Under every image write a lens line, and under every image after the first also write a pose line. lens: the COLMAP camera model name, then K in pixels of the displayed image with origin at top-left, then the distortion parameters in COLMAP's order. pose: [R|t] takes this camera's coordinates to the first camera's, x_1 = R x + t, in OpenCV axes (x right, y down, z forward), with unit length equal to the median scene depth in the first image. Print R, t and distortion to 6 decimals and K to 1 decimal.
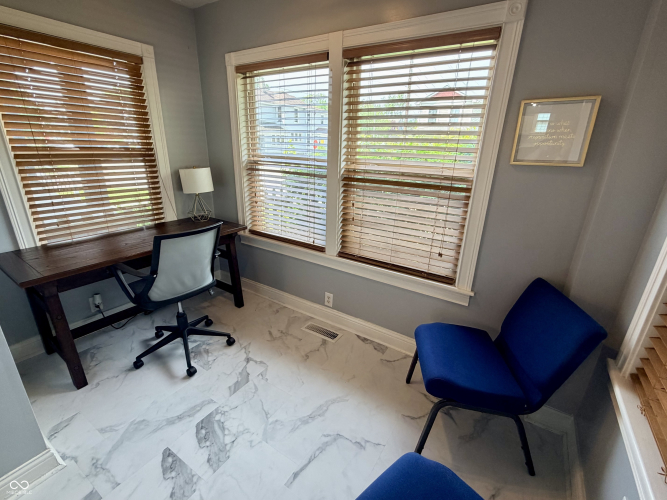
lens RADIAL K [[304.4, 0, 332.7], [0, 304.4, 251.6], [0, 0, 1]] dist [-0.000394, -0.000645]
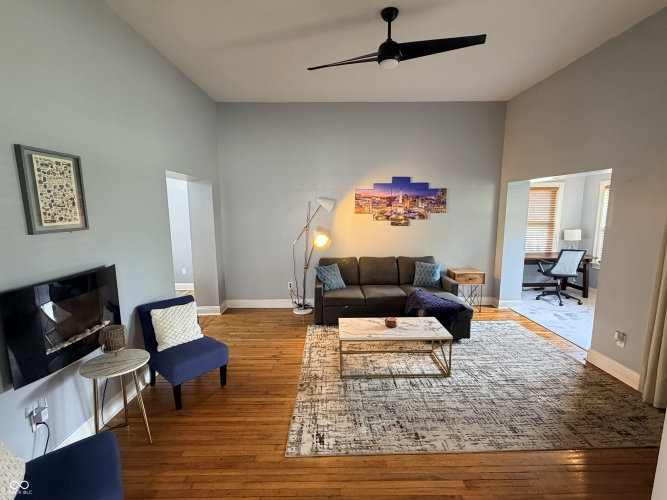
lens RADIAL K [[304.4, 0, 332.7], [0, 304.4, 251.6], [0, 0, 1]] dist [-0.000394, -0.000645]
pose [[0.552917, 0.084486, -0.828942, 0.546769], [-0.253984, 0.964591, -0.071100, 0.616899], [0.793583, 0.249851, 0.554797, -2.014983]]
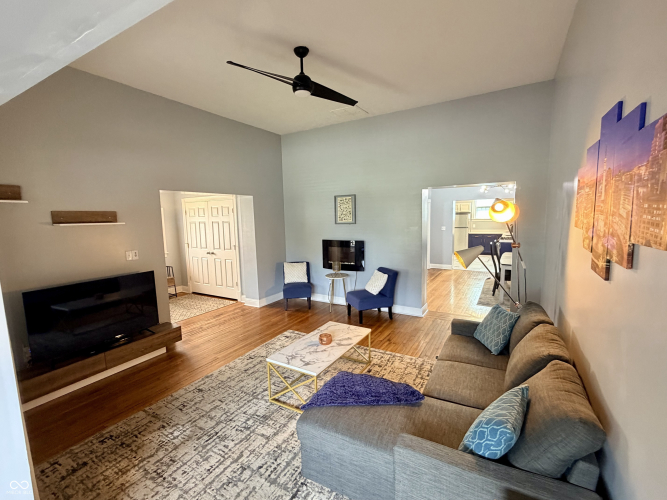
lens RADIAL K [[304.4, 0, 332.7], [0, 304.4, 251.6], [0, 0, 1]] dist [-0.000394, -0.000645]
pose [[-0.998800, -0.001227, -0.048963, -0.529834], [-0.022746, 0.896962, 0.441522, -0.266855], [0.043376, 0.442106, -0.895914, 0.354983]]
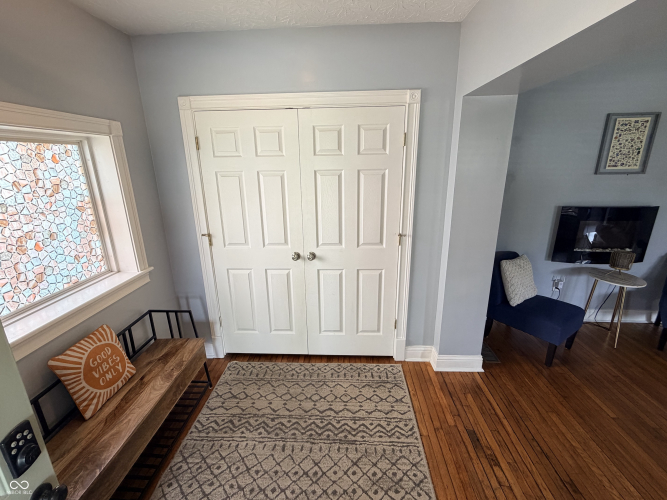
lens RADIAL K [[304.4, 0, 332.7], [0, 304.4, 251.6], [0, 0, 1]] dist [-0.000394, -0.000645]
pose [[-0.863065, 0.129338, -0.488253, 1.063287], [-0.178399, 0.826297, 0.534234, 0.494905], [0.472539, 0.548183, -0.690075, -1.652838]]
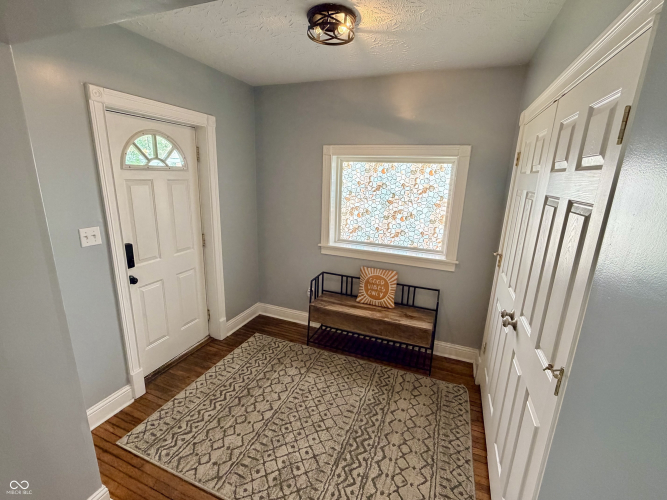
lens RADIAL K [[304.4, 0, 332.7], [0, 304.4, 251.6], [0, 0, 1]] dist [-0.000394, -0.000645]
pose [[-0.195152, -0.282303, 0.939266, -0.033405], [0.293490, 0.896986, 0.330574, 0.601258], [-0.935831, 0.340177, -0.092196, -2.065729]]
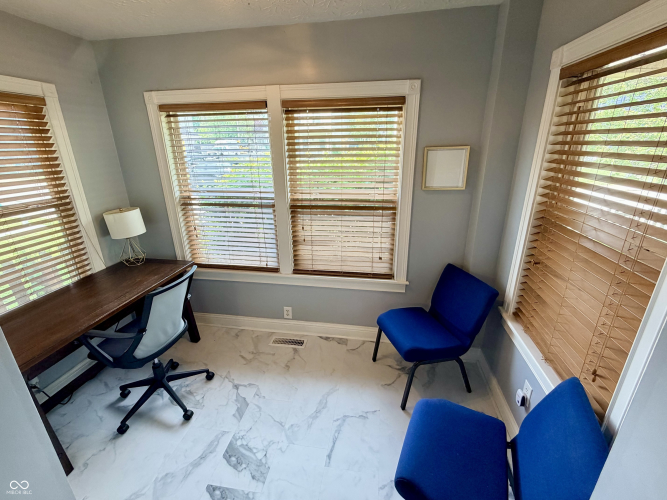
lens RADIAL K [[304.4, 0, 332.7], [0, 304.4, 251.6], [0, 0, 1]] dist [-0.000394, -0.000645]
pose [[0.915576, -0.173397, 0.362841, -0.285884], [0.170883, 0.984508, 0.039284, -0.098758], [-0.364031, 0.026036, 0.931023, -0.134025]]
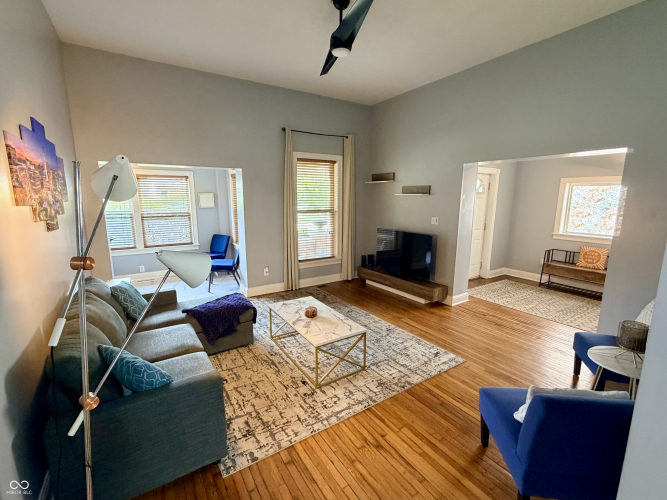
lens RADIAL K [[304.4, 0, 332.7], [0, 304.4, 251.6], [0, 0, 1]] dist [-0.000394, -0.000645]
pose [[0.411137, -0.193667, 0.890763, -1.825268], [0.314201, 0.947397, 0.060959, 0.435925], [-0.855713, 0.254816, 0.450360, -1.659209]]
